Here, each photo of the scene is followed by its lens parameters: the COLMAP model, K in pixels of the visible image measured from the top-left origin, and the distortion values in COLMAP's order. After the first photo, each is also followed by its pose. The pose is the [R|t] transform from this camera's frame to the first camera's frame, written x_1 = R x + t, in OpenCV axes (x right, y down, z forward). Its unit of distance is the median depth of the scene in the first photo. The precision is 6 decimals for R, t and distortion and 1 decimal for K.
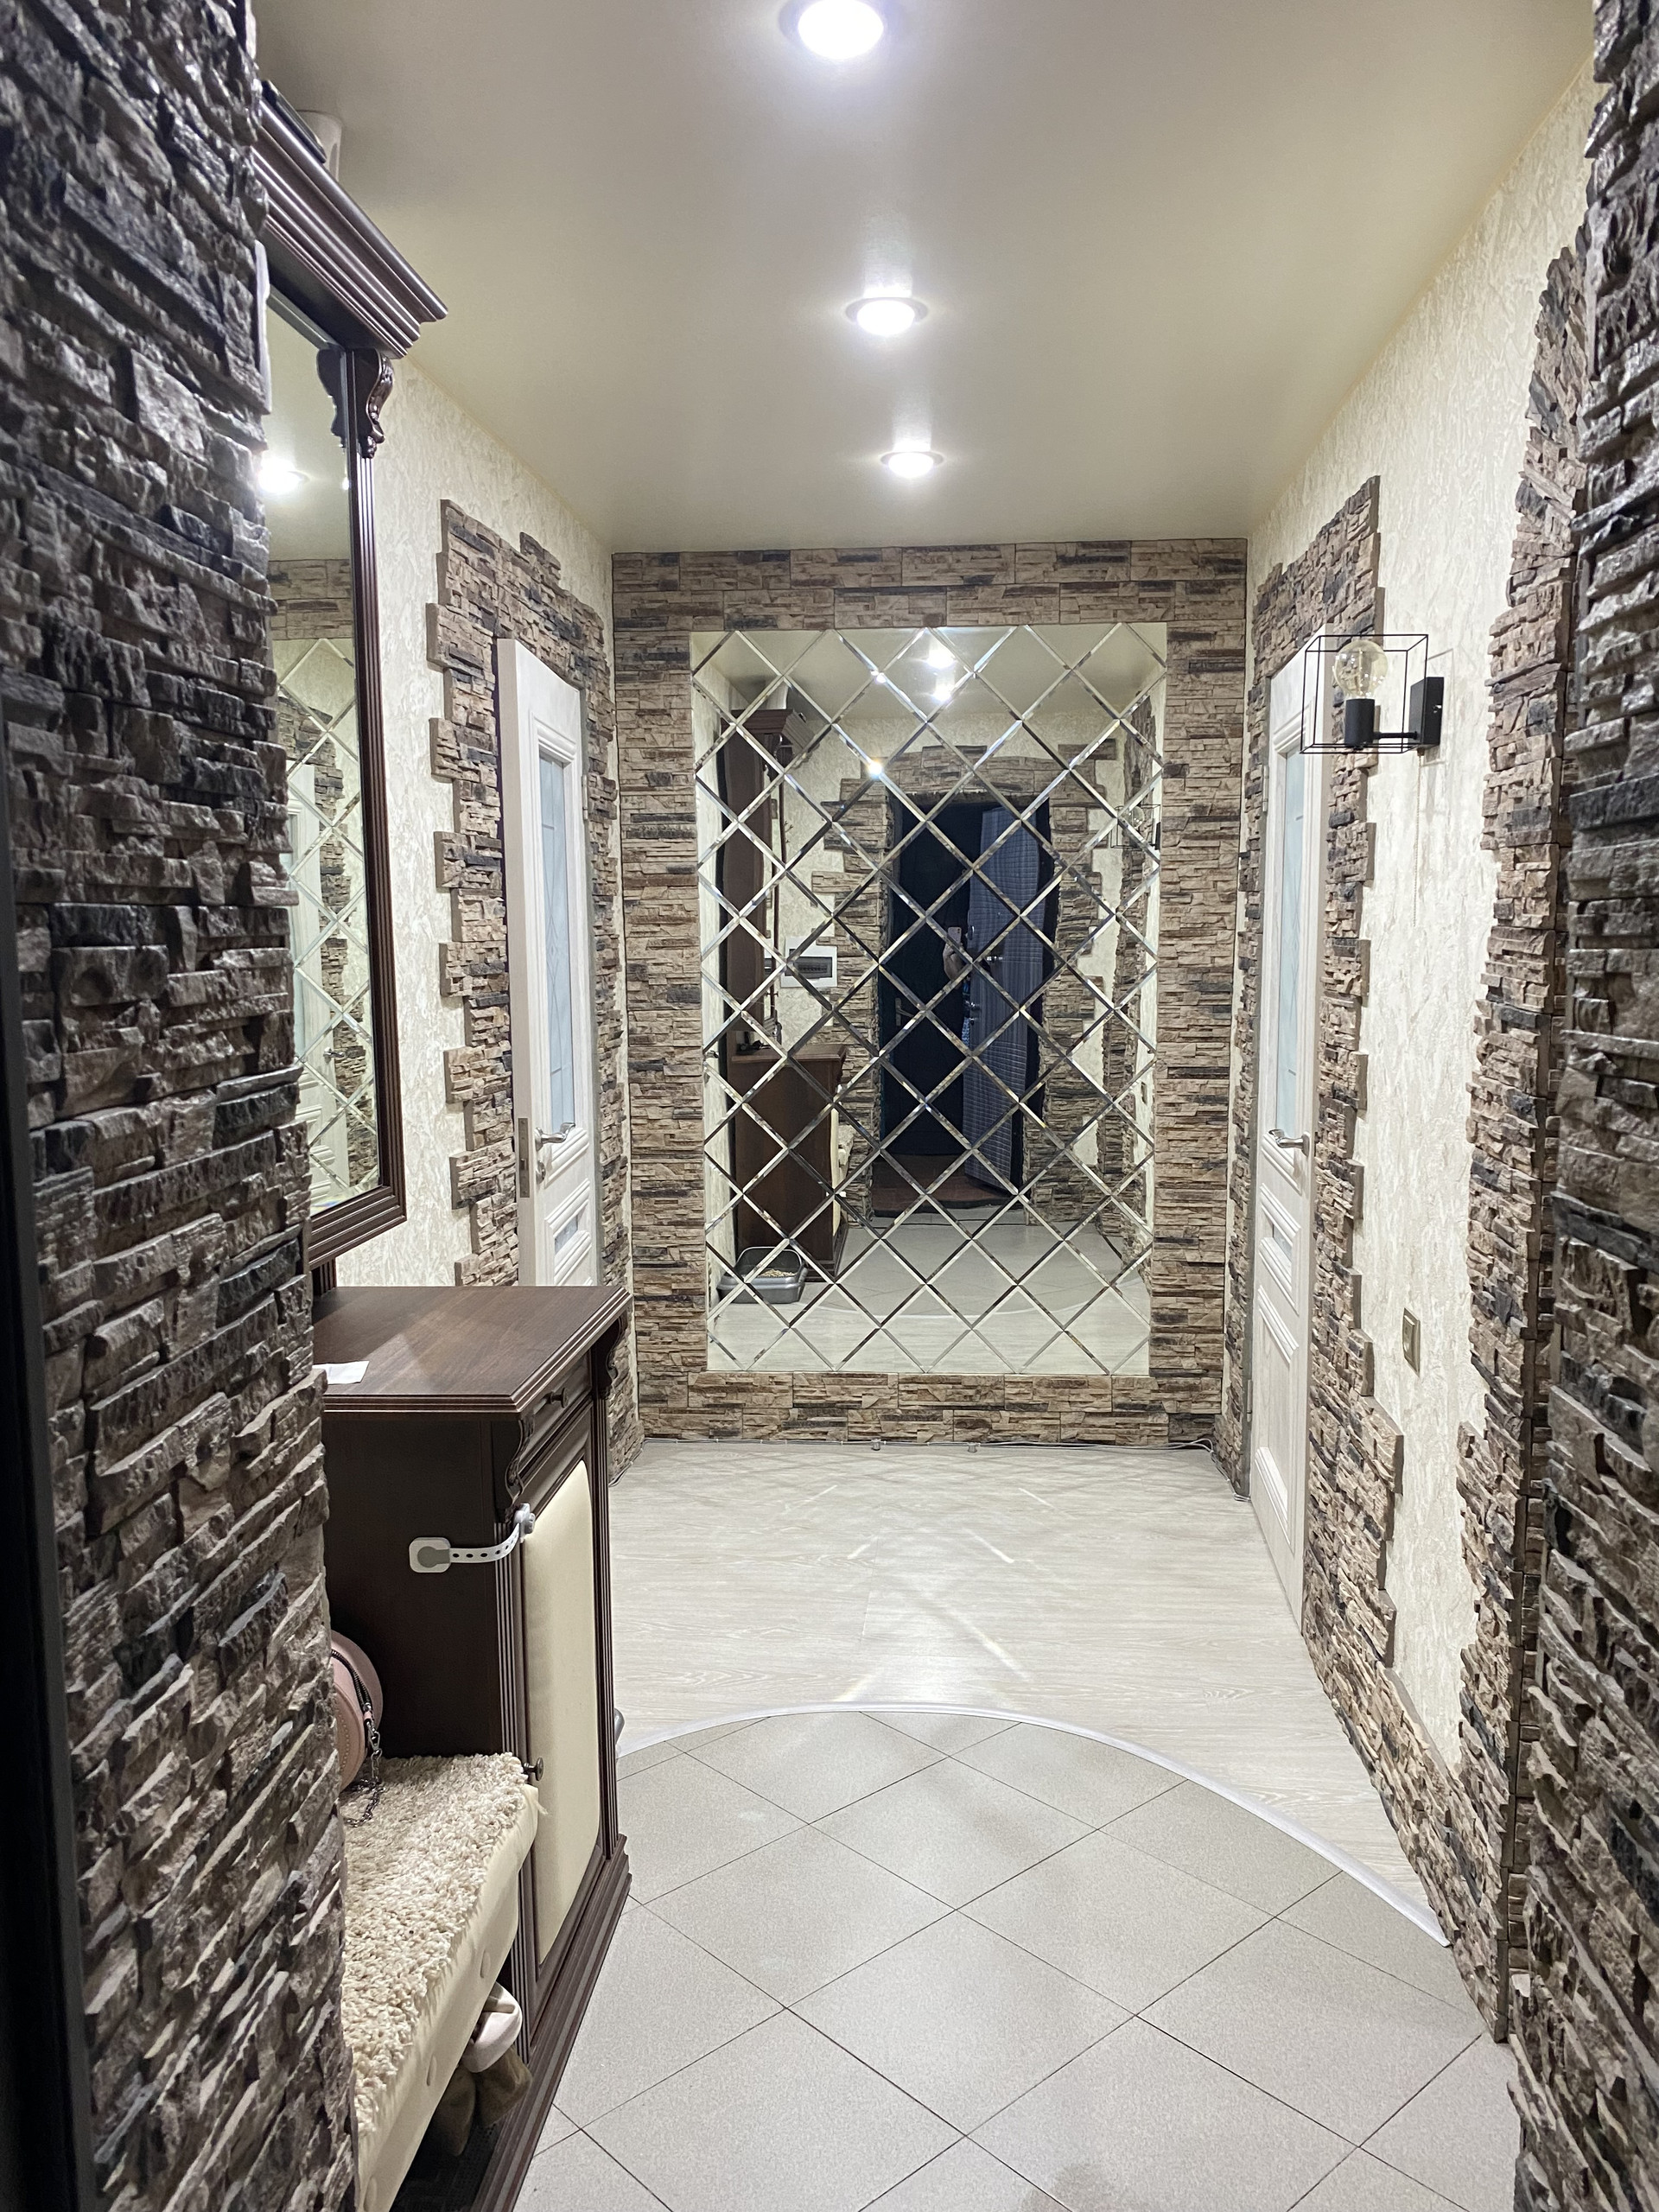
lens RADIAL K [[1730.8, 0, 827.7], [0, 1730.8, 1102.7], [0, 0, 1]] dist [0.202381, -0.441225]
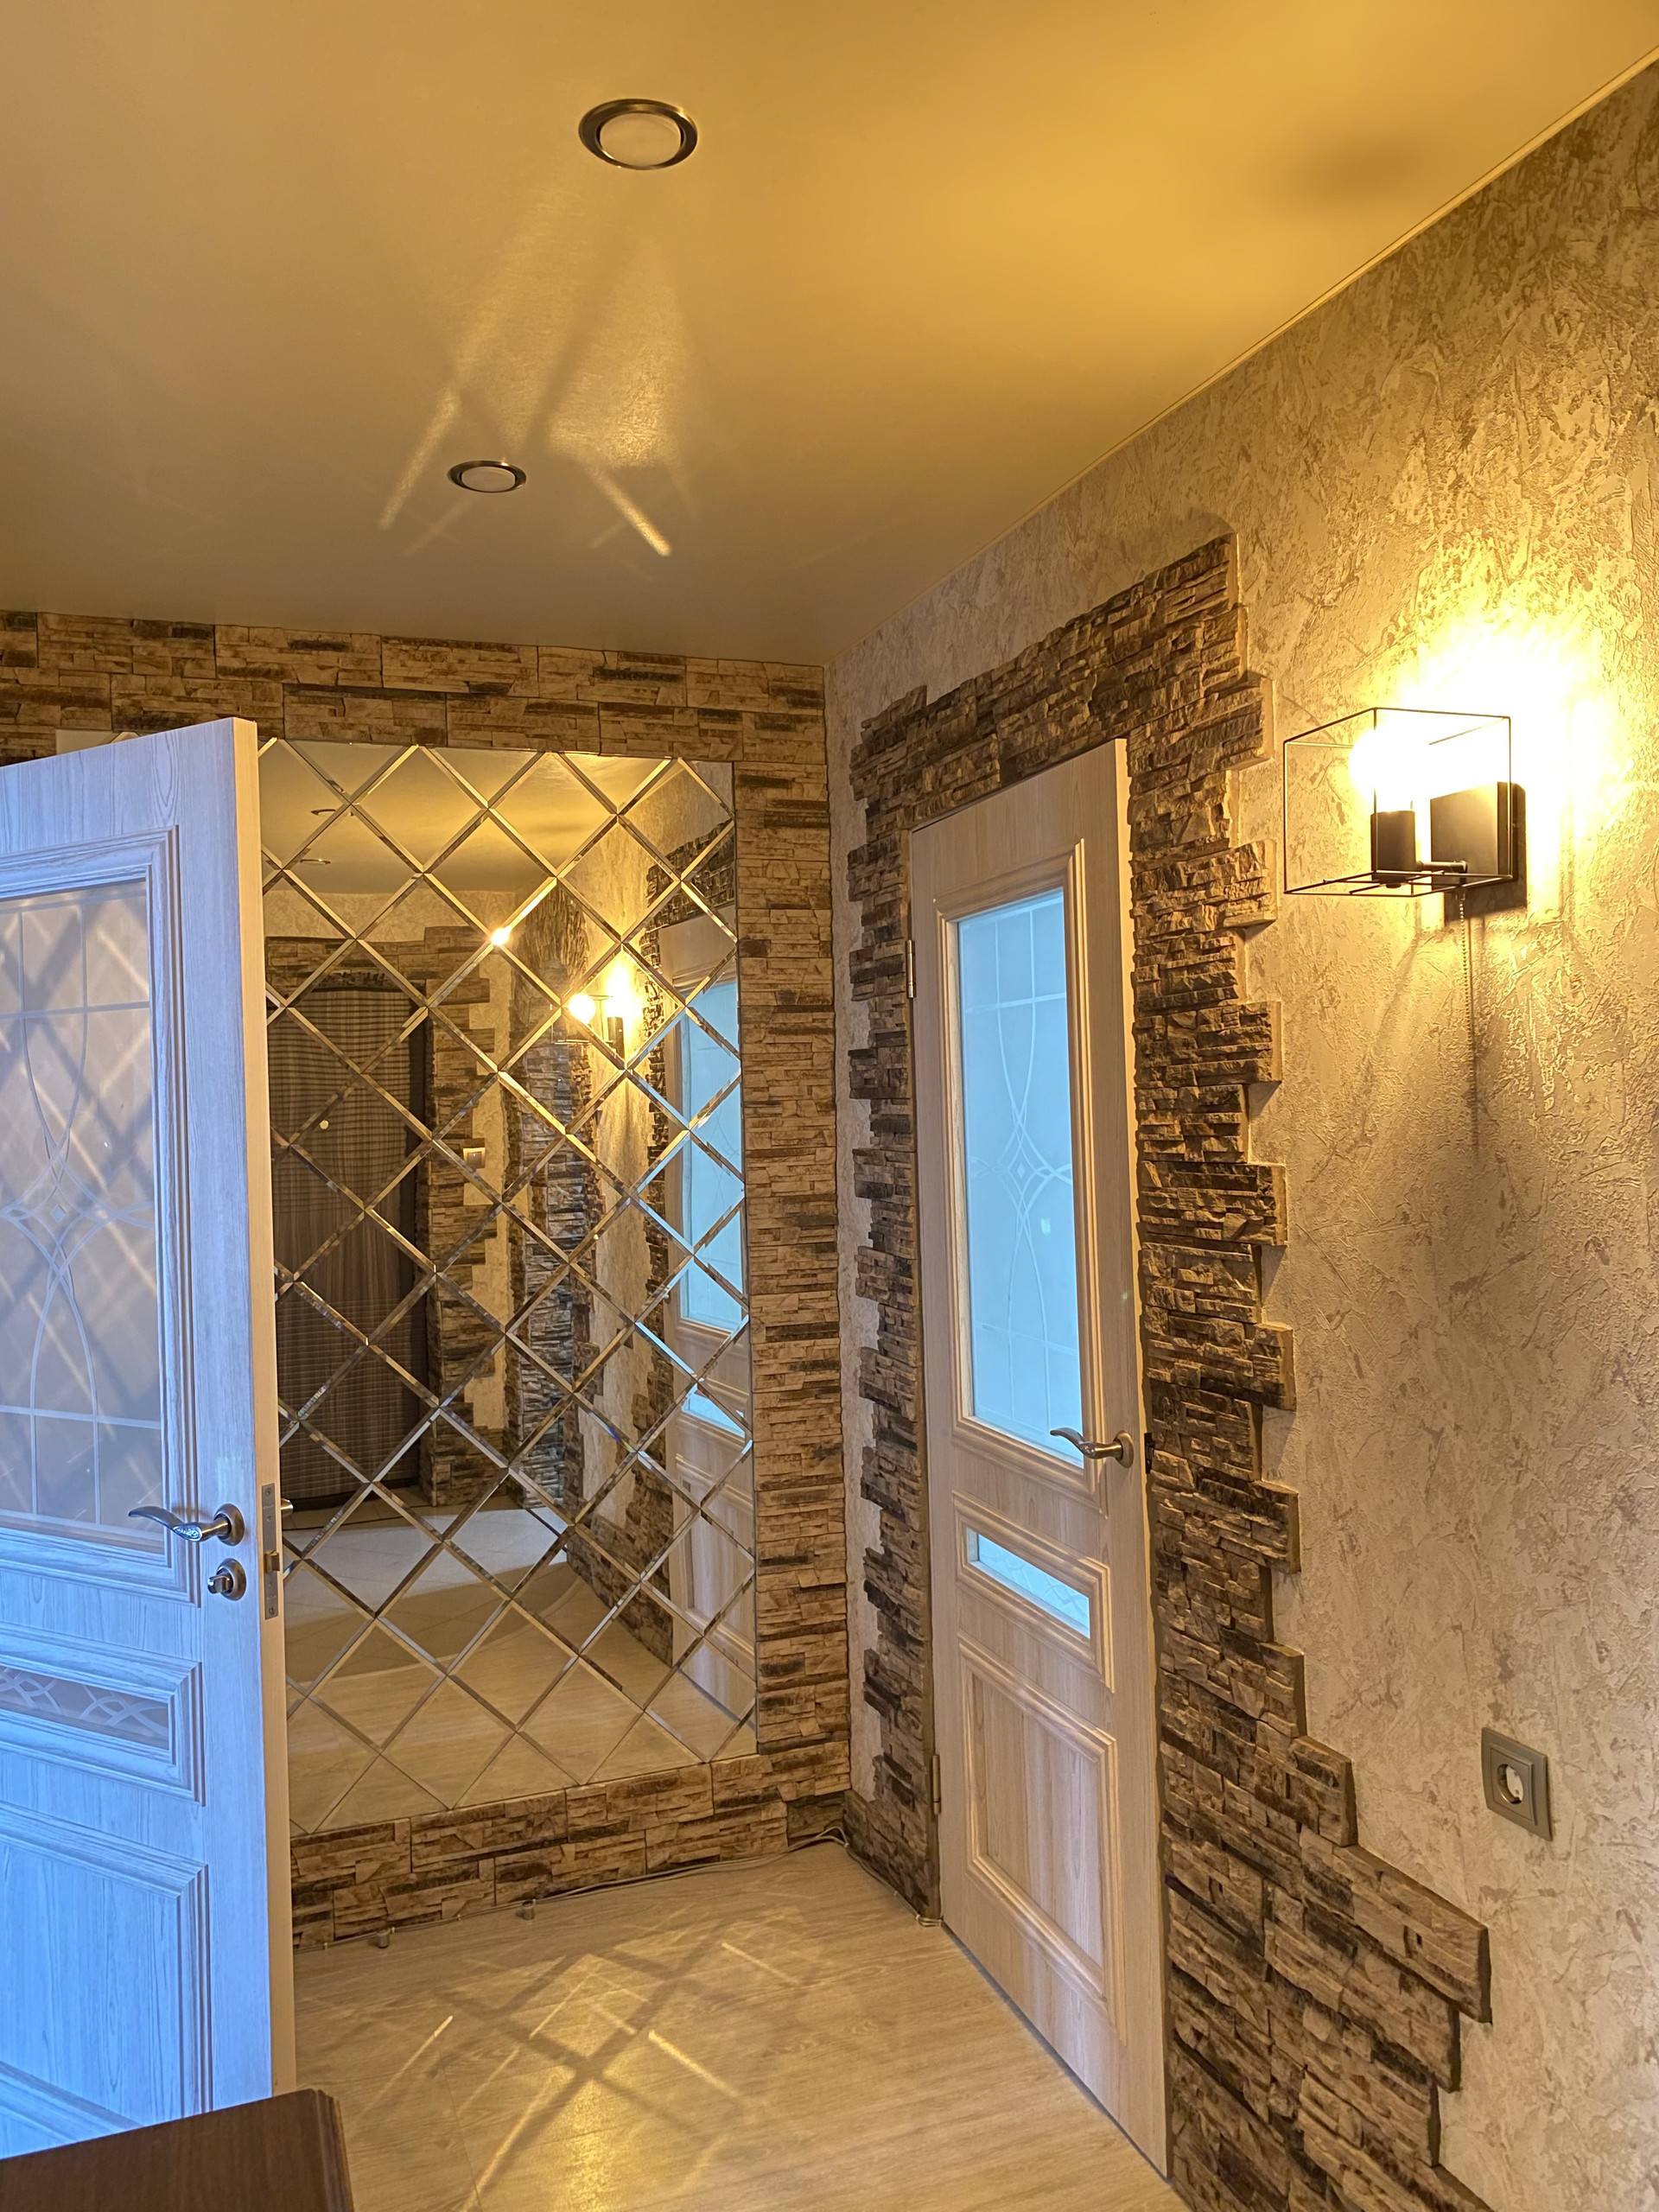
lens RADIAL K [[1730.8, 0, 827.7], [0, 1730.8, 1102.7], [0, 0, 1]] dist [0.202381, -0.441225]
pose [[0.904742, -0.023423, 0.425315, -0.102024], [0.072193, 0.992474, -0.098914, -0.041237], [-0.419797, 0.120196, 0.899624, 0.293897]]
